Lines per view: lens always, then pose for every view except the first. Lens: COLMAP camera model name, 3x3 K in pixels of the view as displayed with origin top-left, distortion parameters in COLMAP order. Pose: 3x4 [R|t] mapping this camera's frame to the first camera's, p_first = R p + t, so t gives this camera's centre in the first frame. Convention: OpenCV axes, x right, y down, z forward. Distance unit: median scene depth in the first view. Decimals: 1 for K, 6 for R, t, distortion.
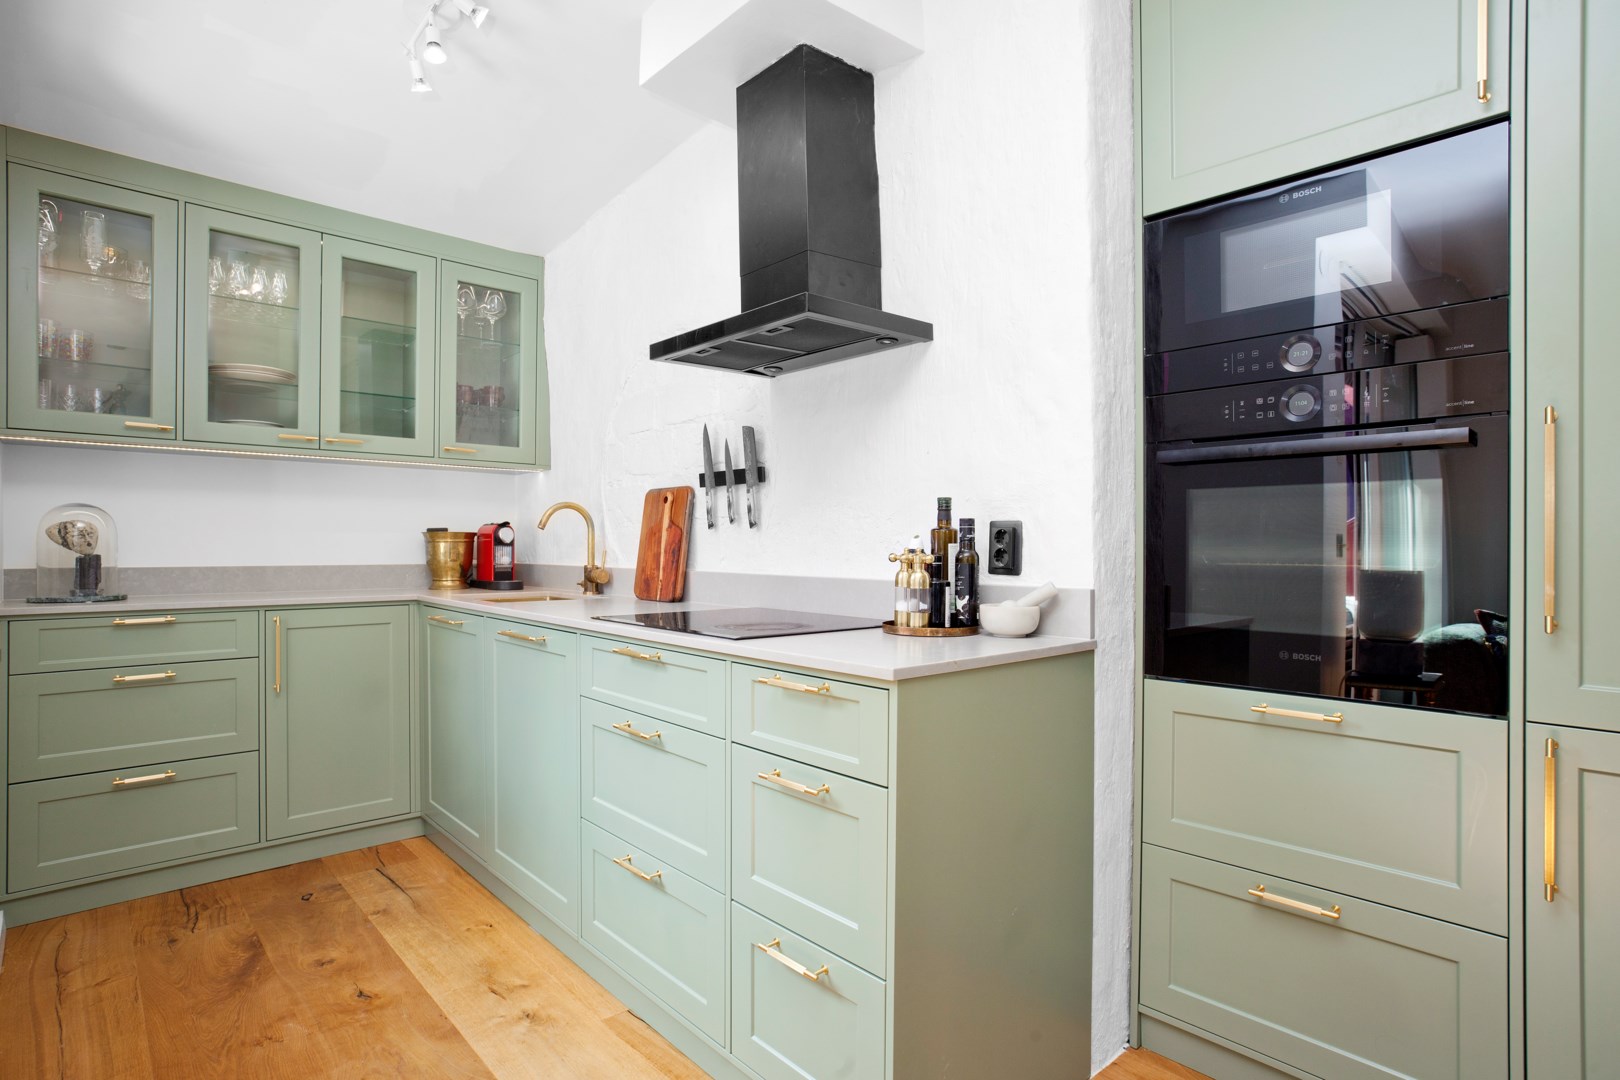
lens RADIAL K [[823.9, 0, 798.8], [0, 823.9, 537.6], [0, 0, 1]] dist [-0.016656, 0.002013]
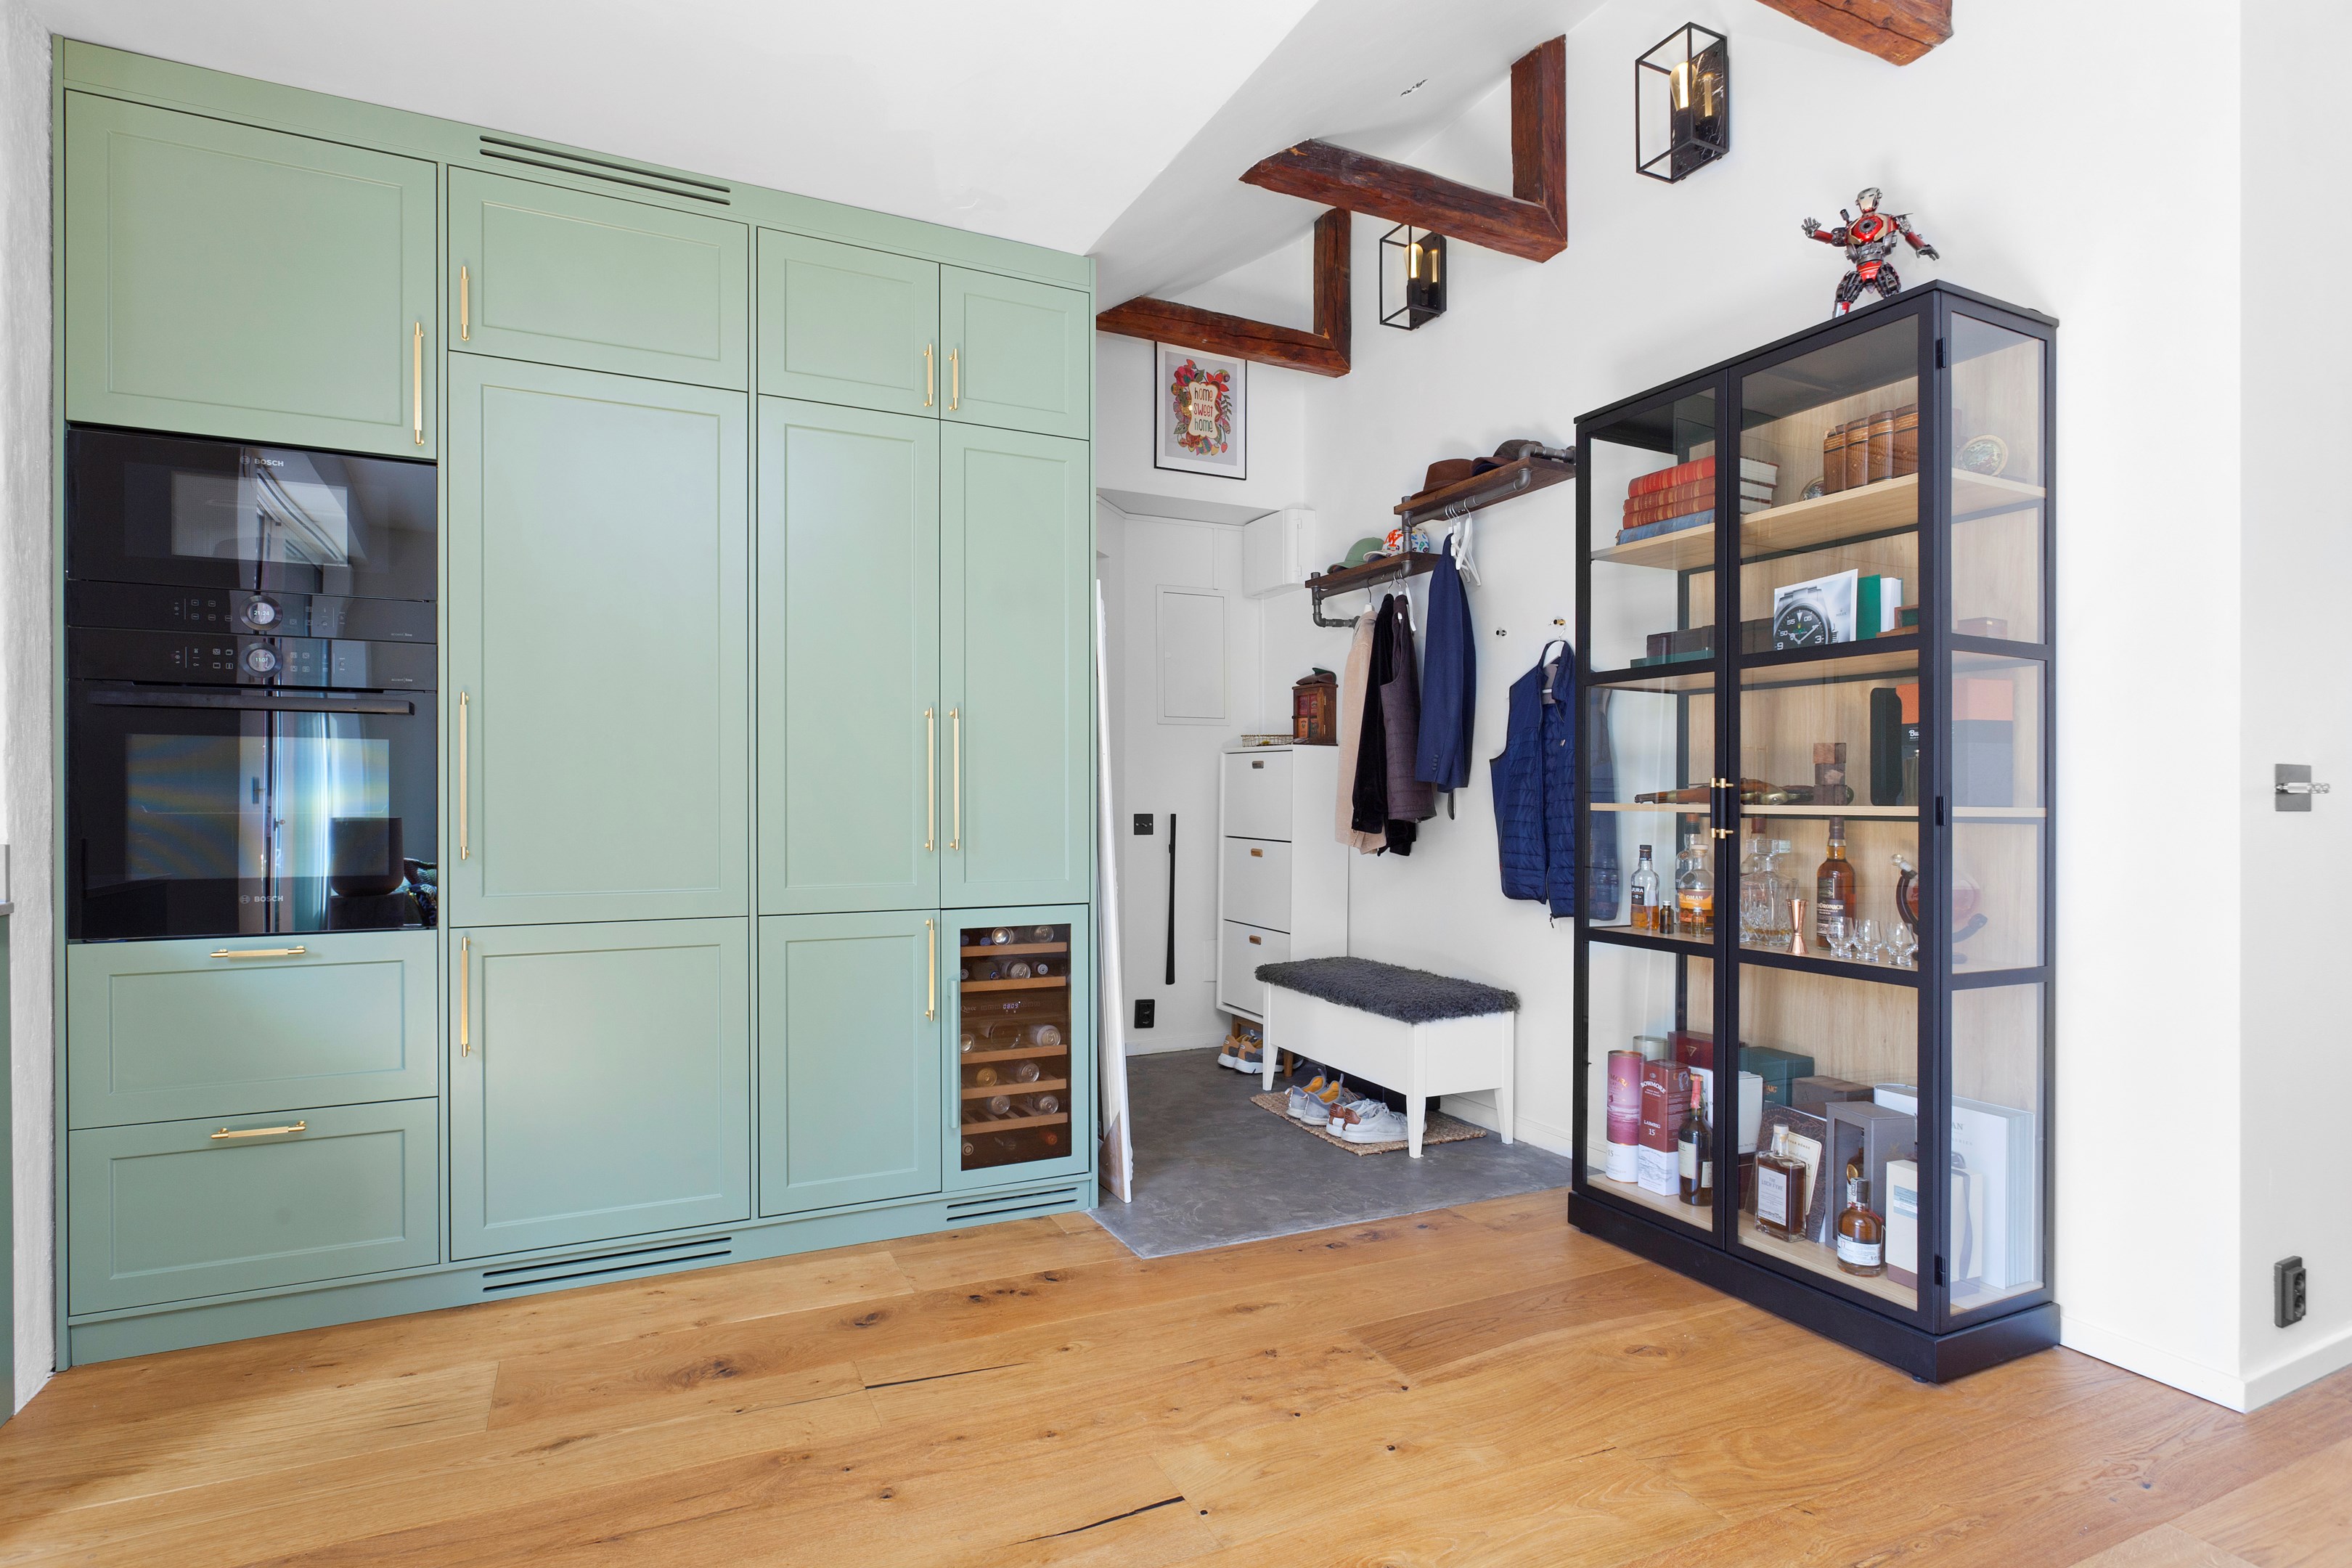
lens RADIAL K [[1196.2, 0, 1174.9], [0, 1196.2, 805.6], [0, 0, 1]] dist [-0.016656, 0.002013]
pose [[0.288728, -0.015647, 0.957283, -0.451620], [-0.008884, 0.999780, 0.019021, -0.013666], [-0.957370, -0.013997, 0.288525, -0.504923]]
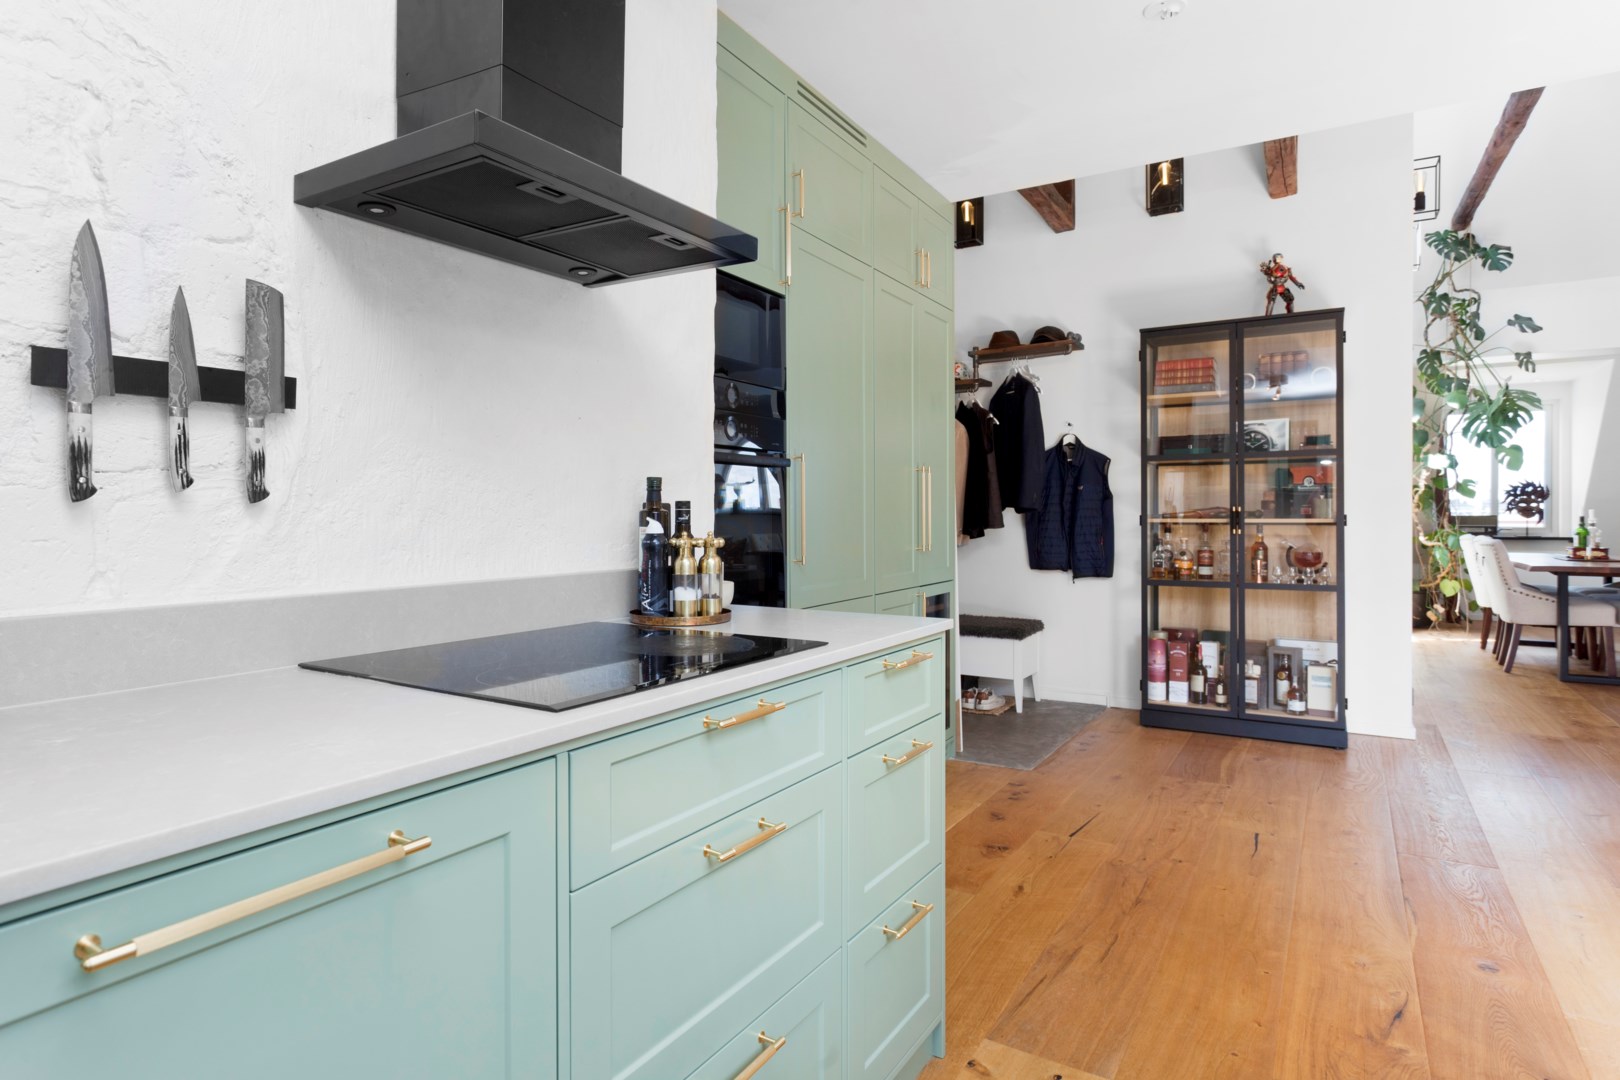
lens RADIAL K [[883.7, 0, 808.0], [0, 883.7, 529.6], [0, 0, 1]] dist [-0.005067, -0.000030]
pose [[-0.285951, -0.022583, 0.957978, -0.859514], [-0.003551, 0.999740, 0.022507, -0.012917], [-0.958238, 0.003034, -0.285957, 1.167711]]
